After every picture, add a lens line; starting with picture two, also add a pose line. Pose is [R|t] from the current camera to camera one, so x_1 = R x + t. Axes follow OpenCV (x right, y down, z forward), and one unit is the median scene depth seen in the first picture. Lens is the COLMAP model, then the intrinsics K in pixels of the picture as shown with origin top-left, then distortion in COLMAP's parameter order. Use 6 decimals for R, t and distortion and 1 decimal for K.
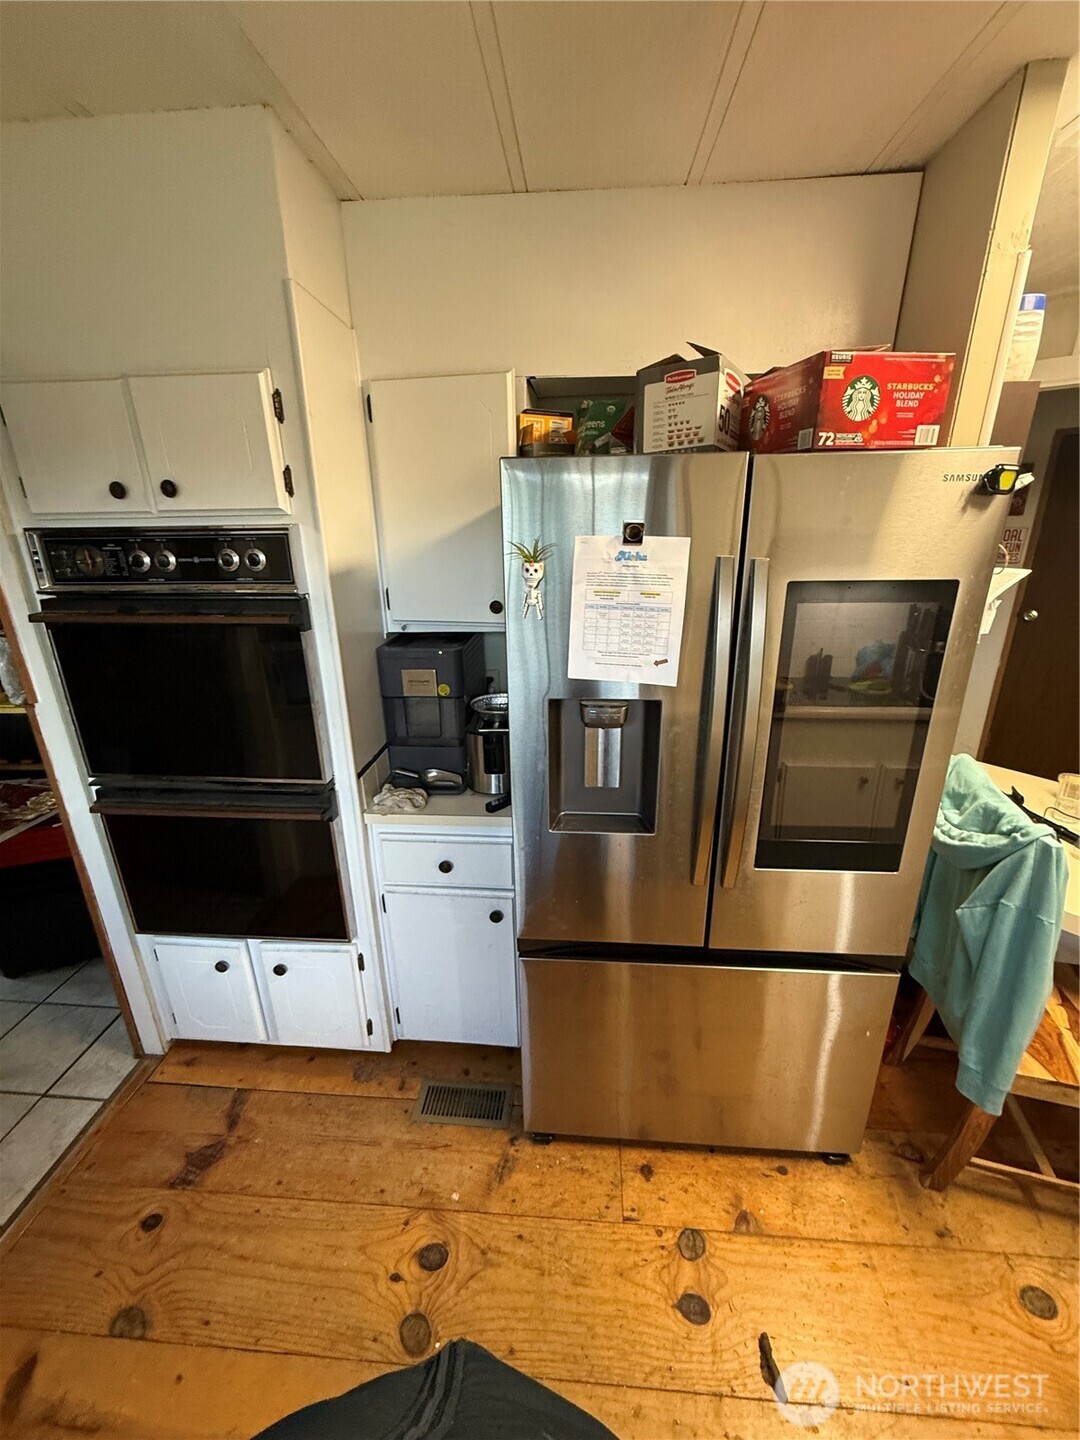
lens RADIAL K [[573.1, 0, 540.8], [0, 573.1, 719.8], [0, 0, 1]] dist [-0.000745, -0.000085]
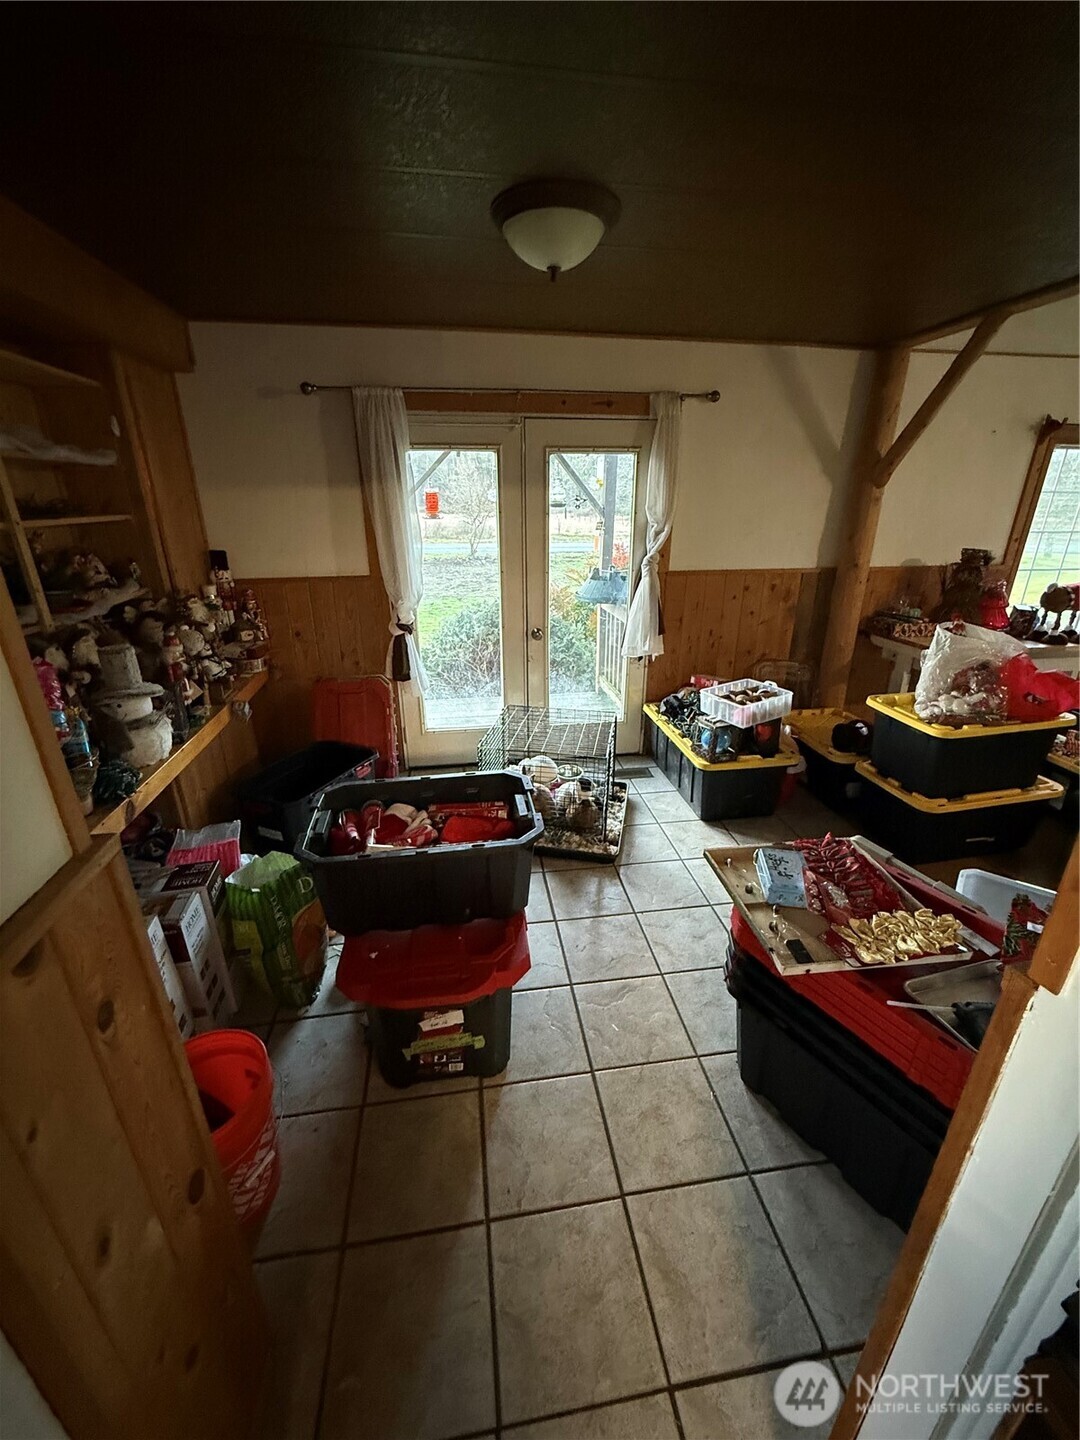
lens RADIAL K [[573.1, 0, 538.5], [0, 573.1, 717.5], [0, 0, 1]] dist [-0.000745, -0.000085]
pose [[0.229792, 0.362323, -0.903282, -0.333260], [-0.313227, 0.906270, 0.283838, -0.083056], [0.921458, 0.217709, 0.321743, 0.275914]]
